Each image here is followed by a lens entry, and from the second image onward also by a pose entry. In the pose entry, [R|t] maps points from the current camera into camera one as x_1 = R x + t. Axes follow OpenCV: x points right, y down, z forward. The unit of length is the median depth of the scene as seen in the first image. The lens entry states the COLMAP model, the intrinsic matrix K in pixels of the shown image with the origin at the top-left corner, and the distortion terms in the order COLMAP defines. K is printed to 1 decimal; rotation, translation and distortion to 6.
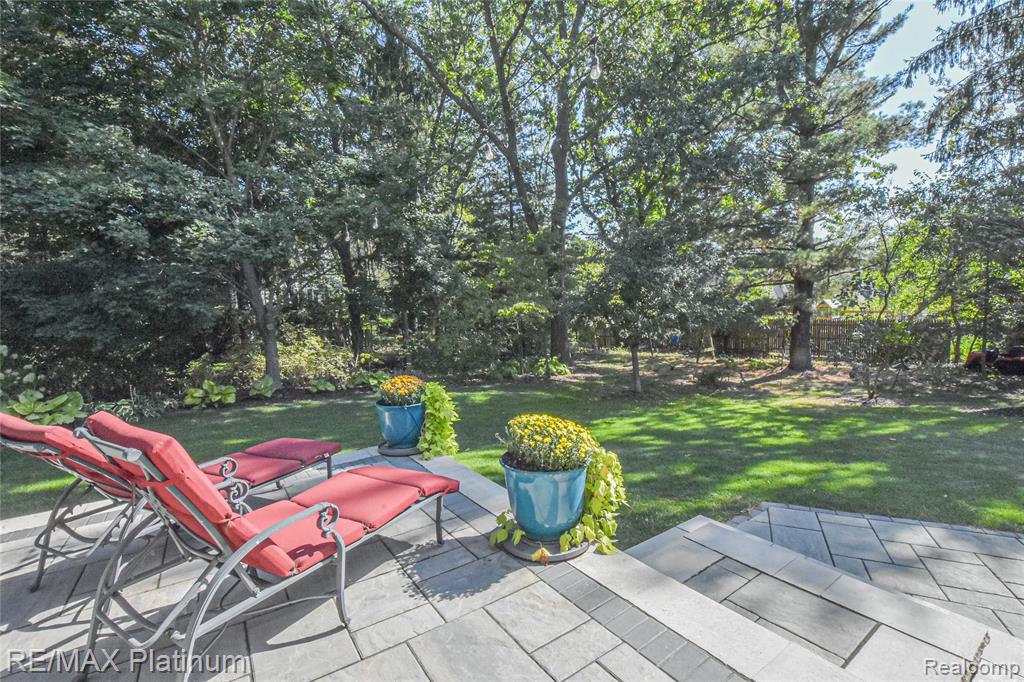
lens RADIAL K [[461.2, 0, 510.1], [0, 461.2, 344.9], [0, 0, 1]] dist [-0.027957, 0.001535]
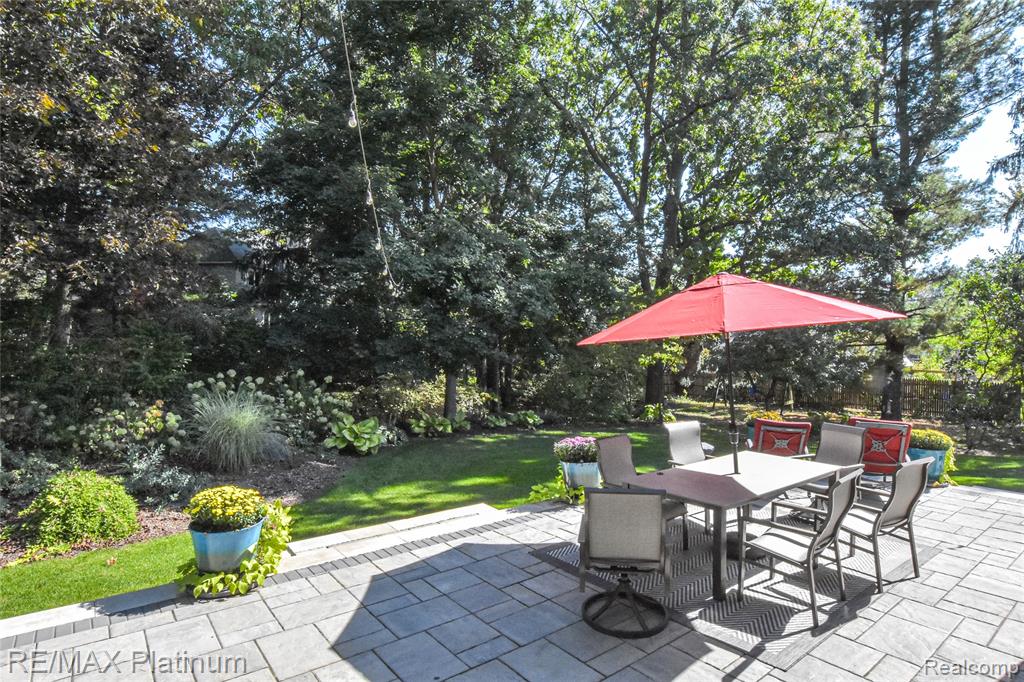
lens RADIAL K [[573.5, 0, 514.1], [0, 573.5, 338.1], [0, 0, 1]] dist [-0.007097, -0.002399]
pose [[0.995637, 0.049648, 0.079002, -0.408824], [-0.042787, 0.995351, -0.086289, 0.006096], [-0.082919, 0.082532, 0.993133, -0.313375]]
